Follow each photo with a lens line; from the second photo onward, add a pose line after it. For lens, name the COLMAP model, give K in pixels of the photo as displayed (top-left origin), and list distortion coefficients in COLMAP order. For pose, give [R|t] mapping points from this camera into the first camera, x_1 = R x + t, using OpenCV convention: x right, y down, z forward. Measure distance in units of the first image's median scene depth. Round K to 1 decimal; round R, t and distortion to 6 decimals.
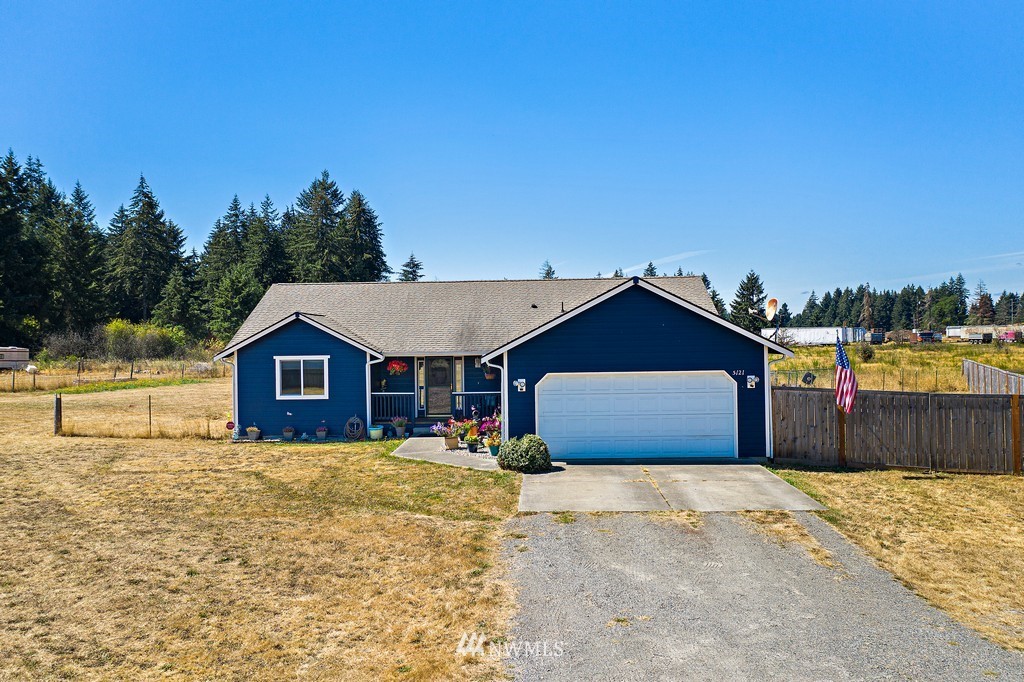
lens RADIAL K [[807.2, 0, 512.6], [0, 807.2, 317.9], [0, 0, 1]] dist [-0.024591, -0.000384]
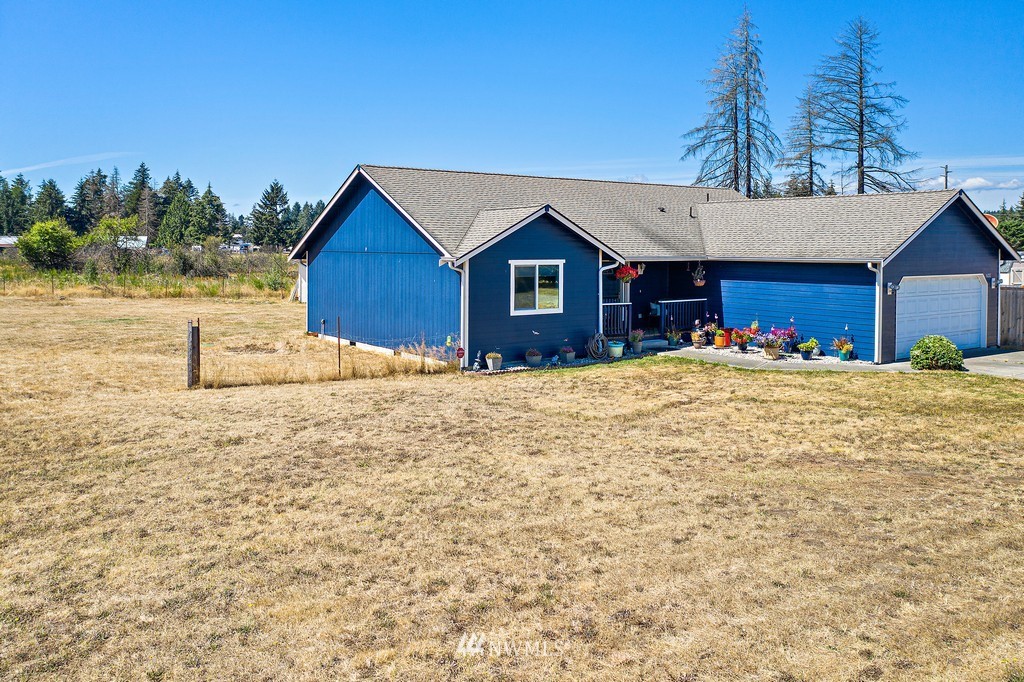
lens RADIAL K [[839.3, 0, 512.1], [0, 839.3, 245.5], [0, 0, 1]] dist [-0.011551, -0.000443]
pose [[0.784375, 0.018336, 0.620016, -0.797788], [-0.029365, 0.999540, 0.007590, 0.027178], [-0.619592, -0.024161, 0.784552, 0.363822]]
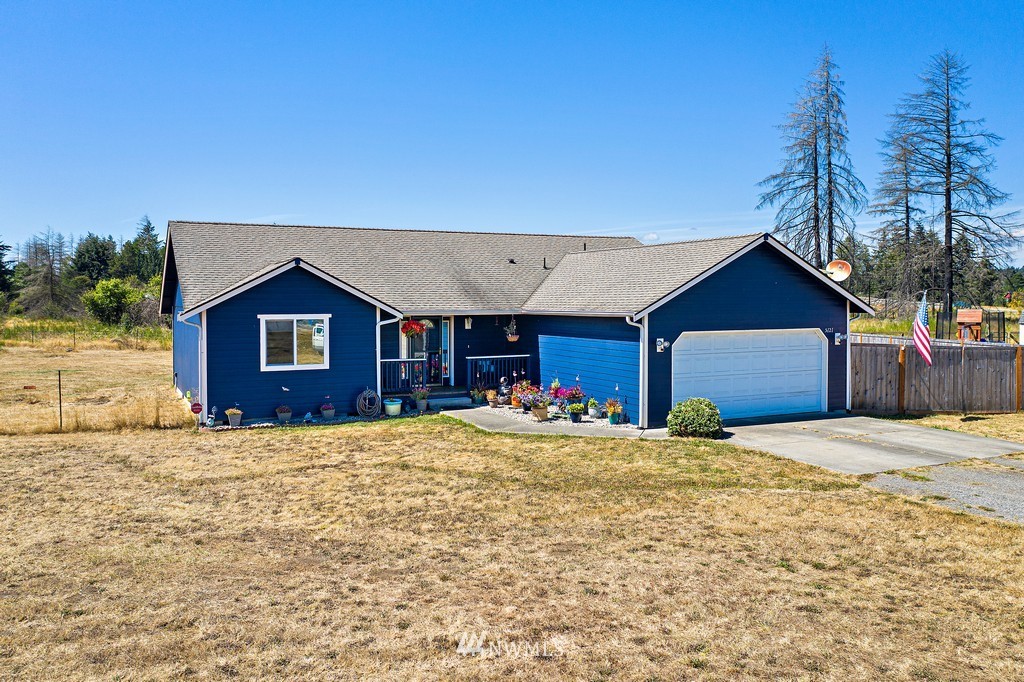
lens RADIAL K [[820.0, 0, 508.5], [0, 820.0, 303.1], [0, 0, 1]] dist [-0.014404, -0.002810]
pose [[0.880571, 0.010172, 0.473805, -0.456340], [-0.021105, 0.999619, 0.017763, 0.017513], [-0.473444, -0.025641, 0.880451, 0.203007]]
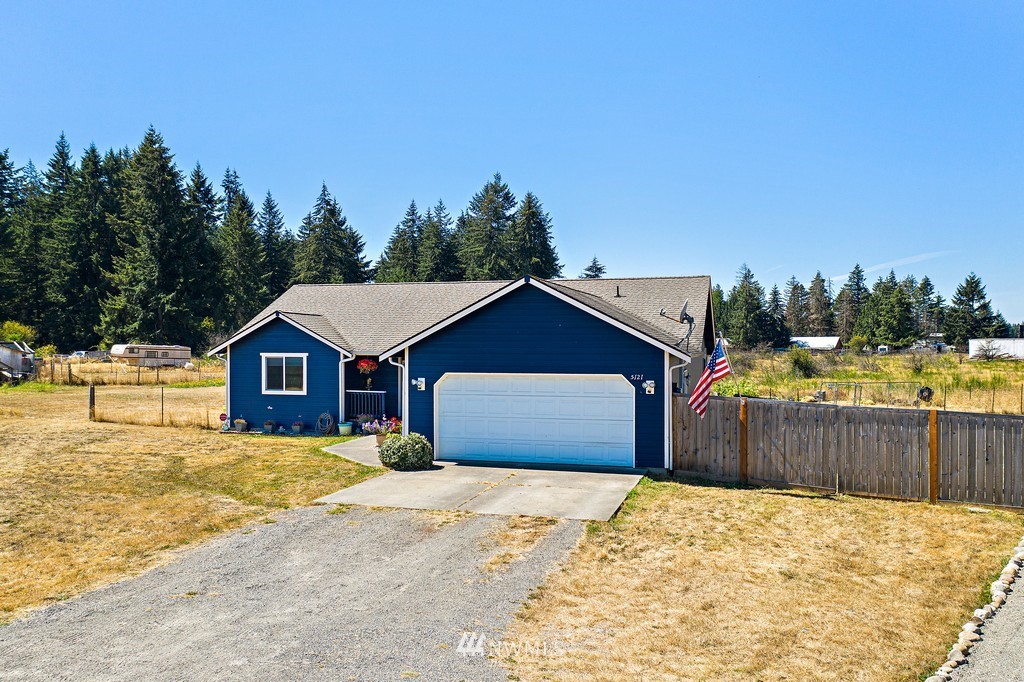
lens RADIAL K [[841.8, 0, 512.0], [0, 841.8, 341.0], [0, 0, 1]] dist [-0.026292, -0.000707]
pose [[0.969717, 0.014569, -0.243796, 0.292116], [-0.009751, 0.999733, 0.020956, 0.005400], [0.244036, -0.017944, 0.969600, 0.013327]]
